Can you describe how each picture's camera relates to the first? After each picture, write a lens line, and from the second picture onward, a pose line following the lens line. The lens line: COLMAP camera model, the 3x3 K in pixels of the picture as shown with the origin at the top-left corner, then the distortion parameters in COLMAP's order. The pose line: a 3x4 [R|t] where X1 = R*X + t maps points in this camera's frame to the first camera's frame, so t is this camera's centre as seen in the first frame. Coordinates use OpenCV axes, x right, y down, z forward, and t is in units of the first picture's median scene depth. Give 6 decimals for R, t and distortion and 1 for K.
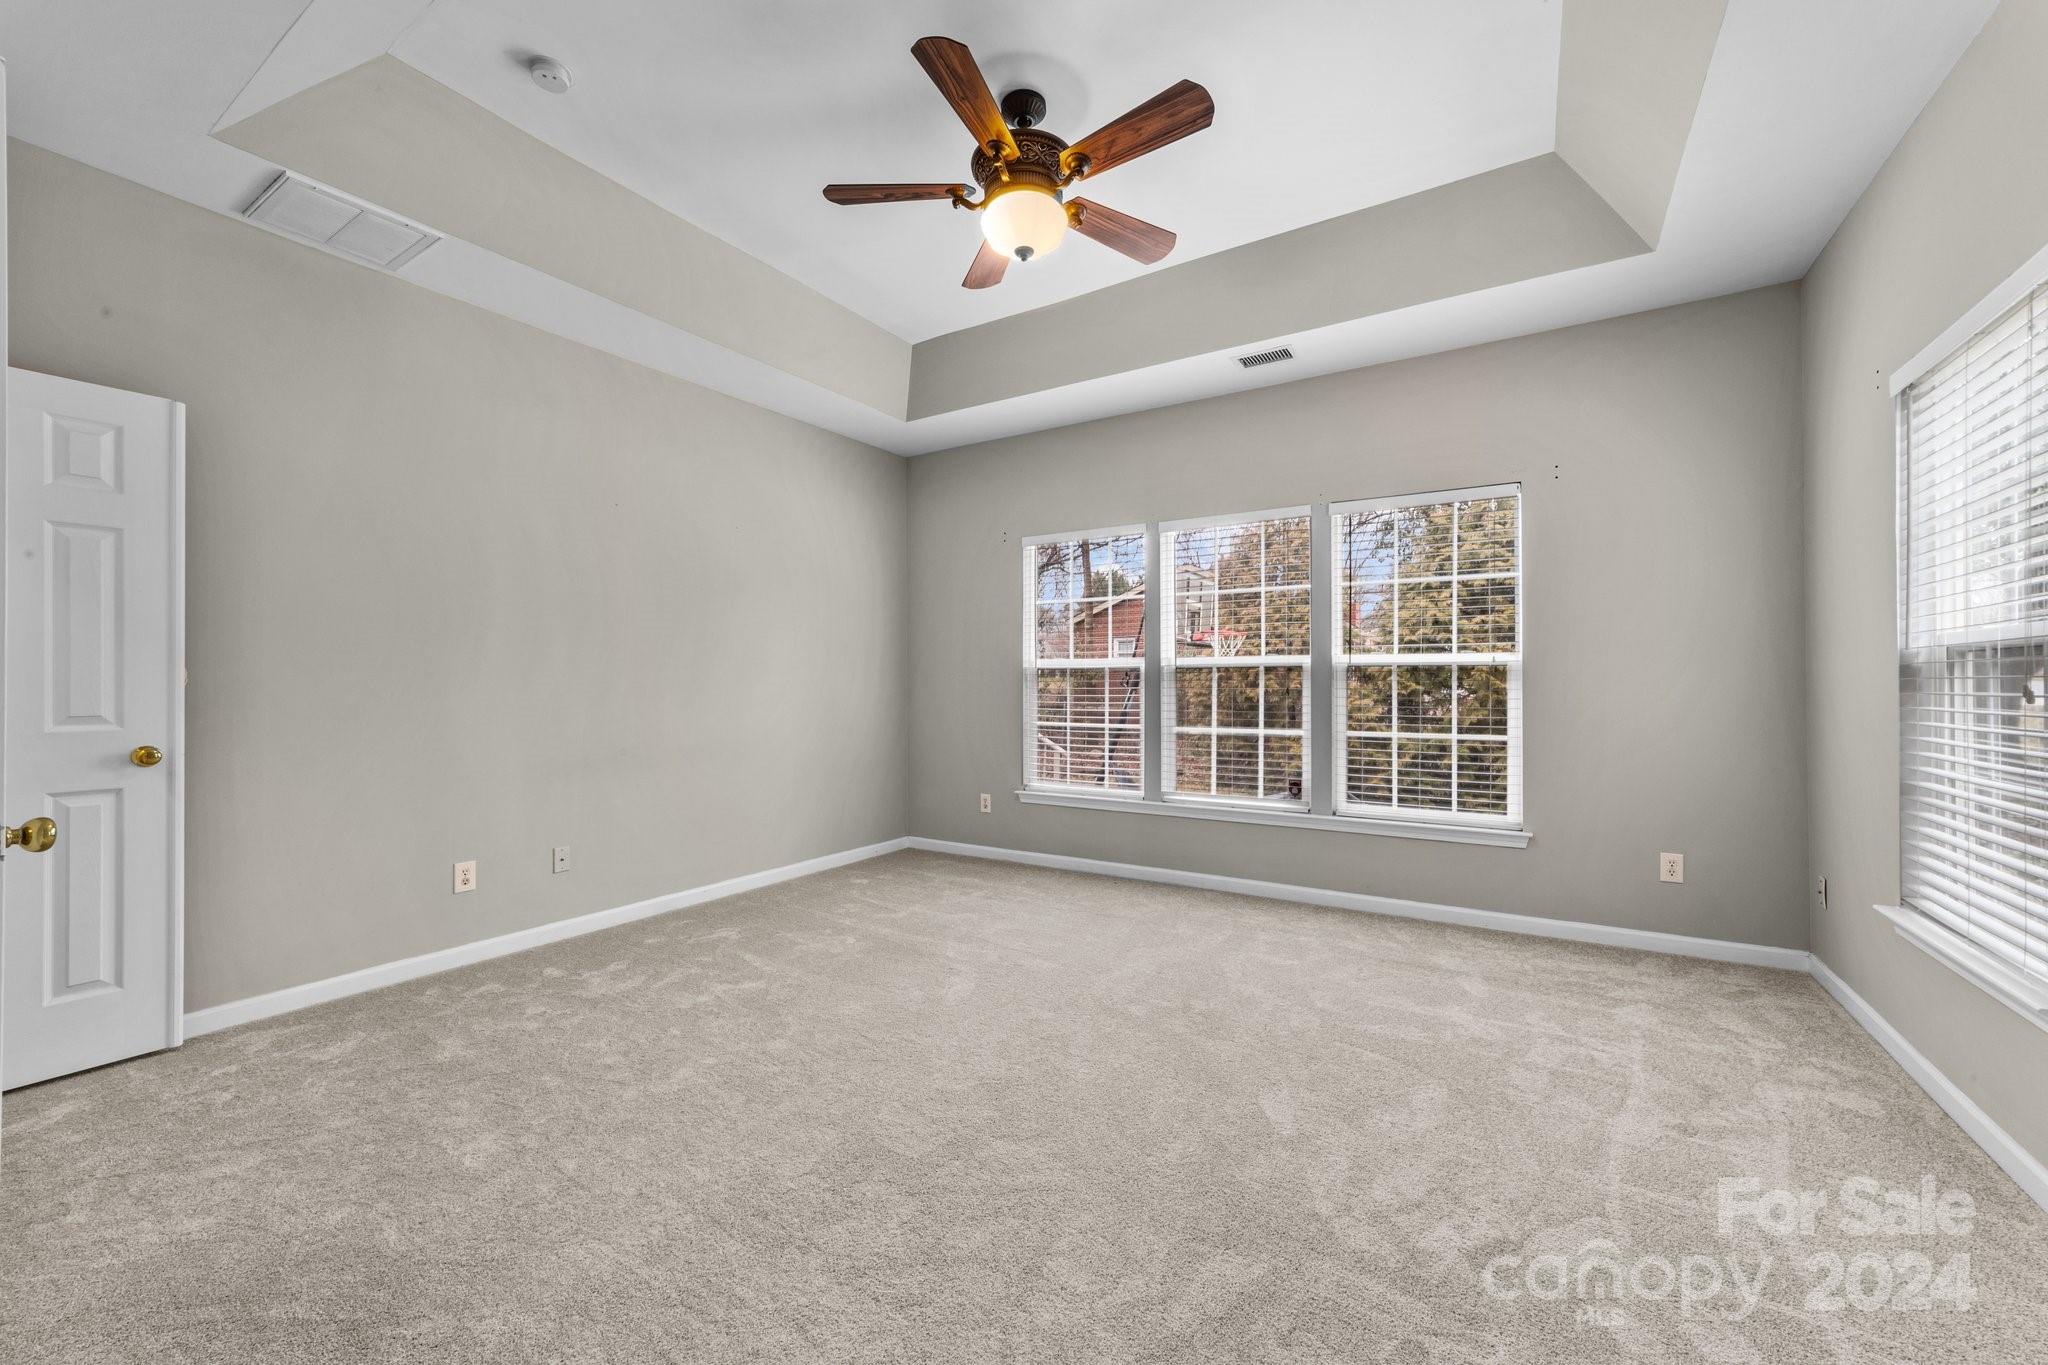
lens RADIAL K [[795.3, 0, 1028.5], [0, 795.3, 682.6], [0, 0, 1]] dist [-0.009869, 0.005917]
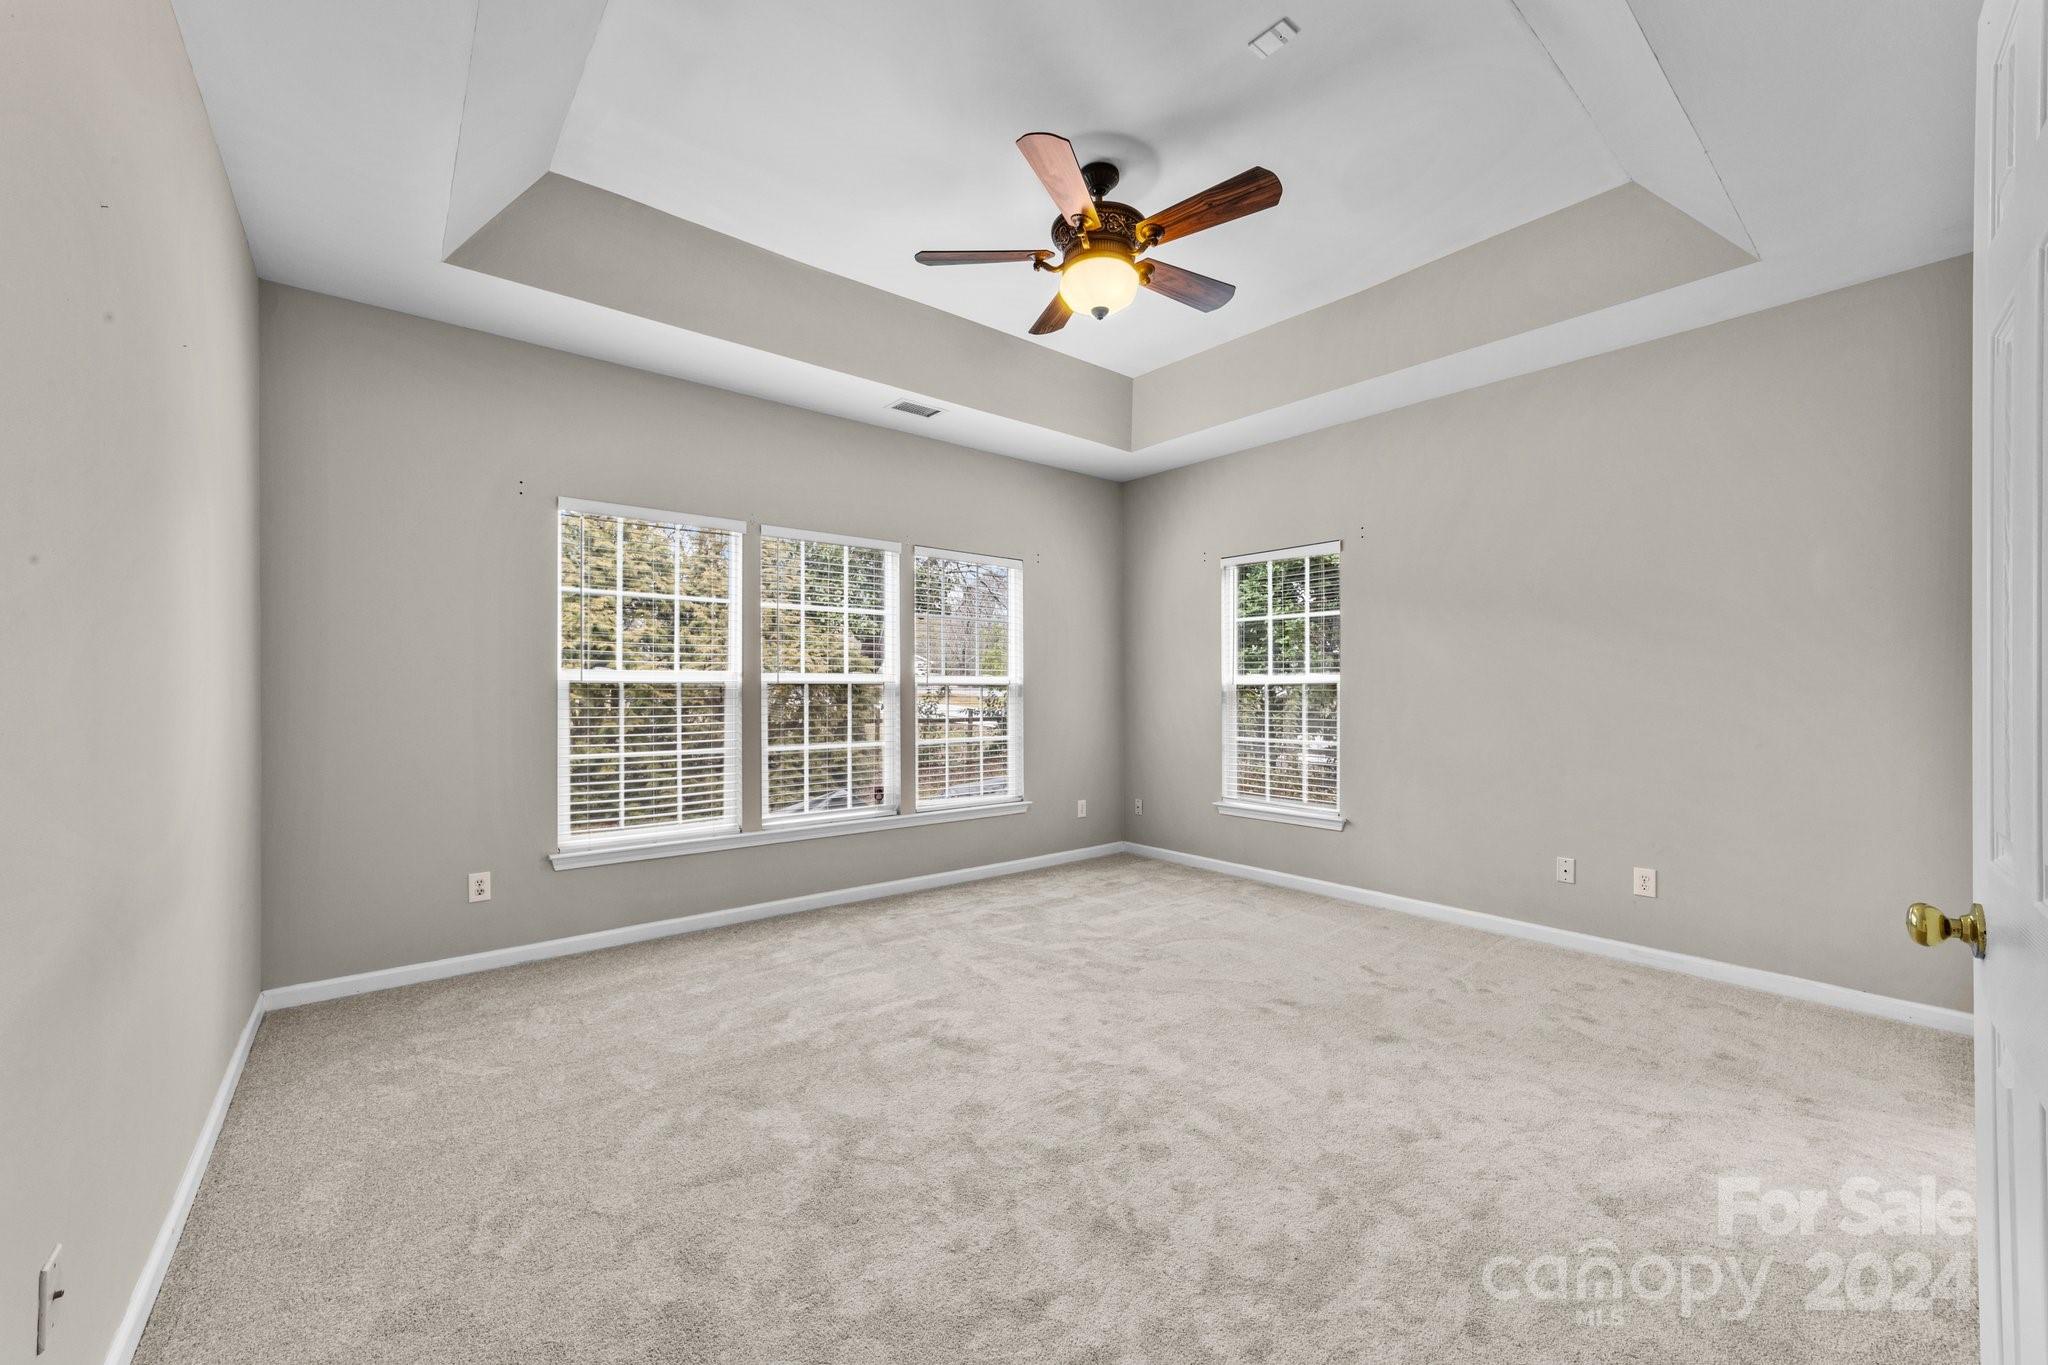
lens RADIAL K [[795.3, 0, 1031.1], [0, 795.3, 683.4], [0, 0, 1]] dist [-0.009869, 0.005917]
pose [[0.310747, 0.010643, 0.950433, -1.003090], [-0.002630, 0.999943, -0.010337, -0.016284], [-0.950489, 0.000712, 0.310757, 0.703078]]
